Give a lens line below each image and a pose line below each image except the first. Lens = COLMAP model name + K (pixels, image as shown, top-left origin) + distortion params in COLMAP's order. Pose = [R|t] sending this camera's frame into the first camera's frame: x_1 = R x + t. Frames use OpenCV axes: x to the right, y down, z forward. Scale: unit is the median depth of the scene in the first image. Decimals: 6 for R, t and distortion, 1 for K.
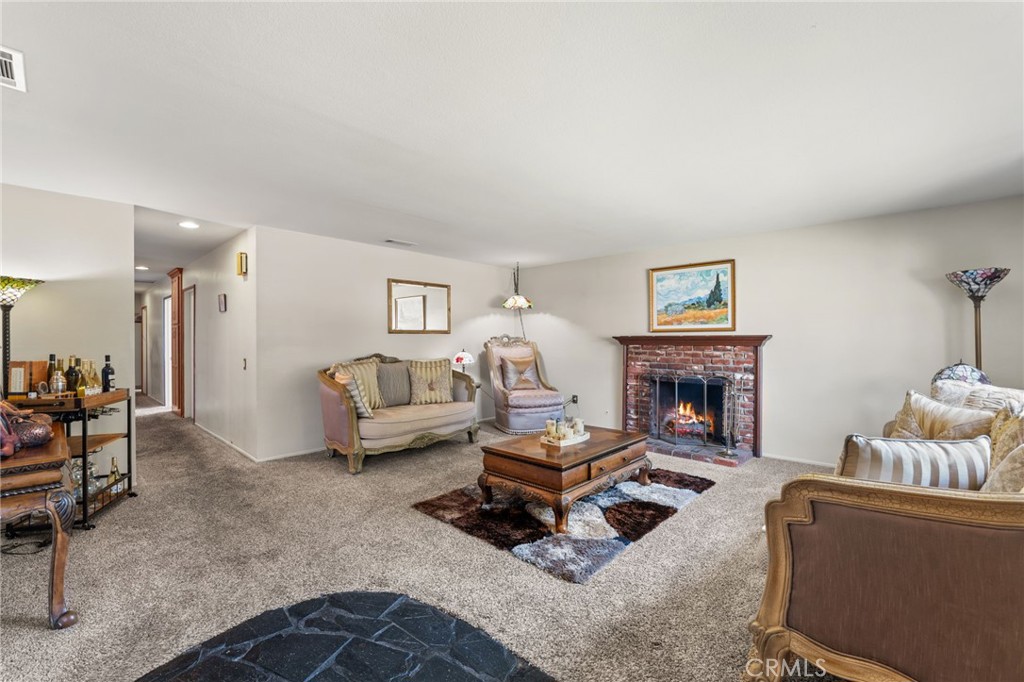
lens RADIAL K [[460.1, 0, 509.0], [0, 460.1, 345.8], [0, 0, 1]] dist [-0.001376, 0.000086]
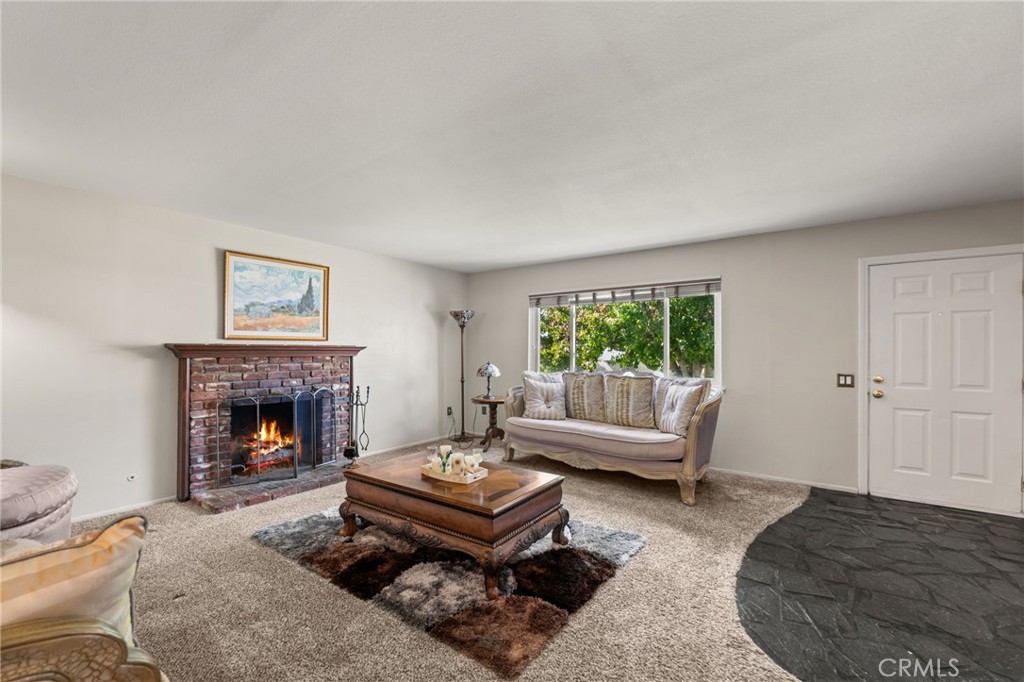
lens RADIAL K [[460.1, 0, 509.0], [0, 460.1, 345.8], [0, 0, 1]] dist [-0.001376, 0.000086]
pose [[-0.179027, 0.000897, 0.983844, -0.492520], [0.002233, 0.999997, -0.000506, -0.019062], [-0.983842, 0.002106, -0.179029, 0.739207]]
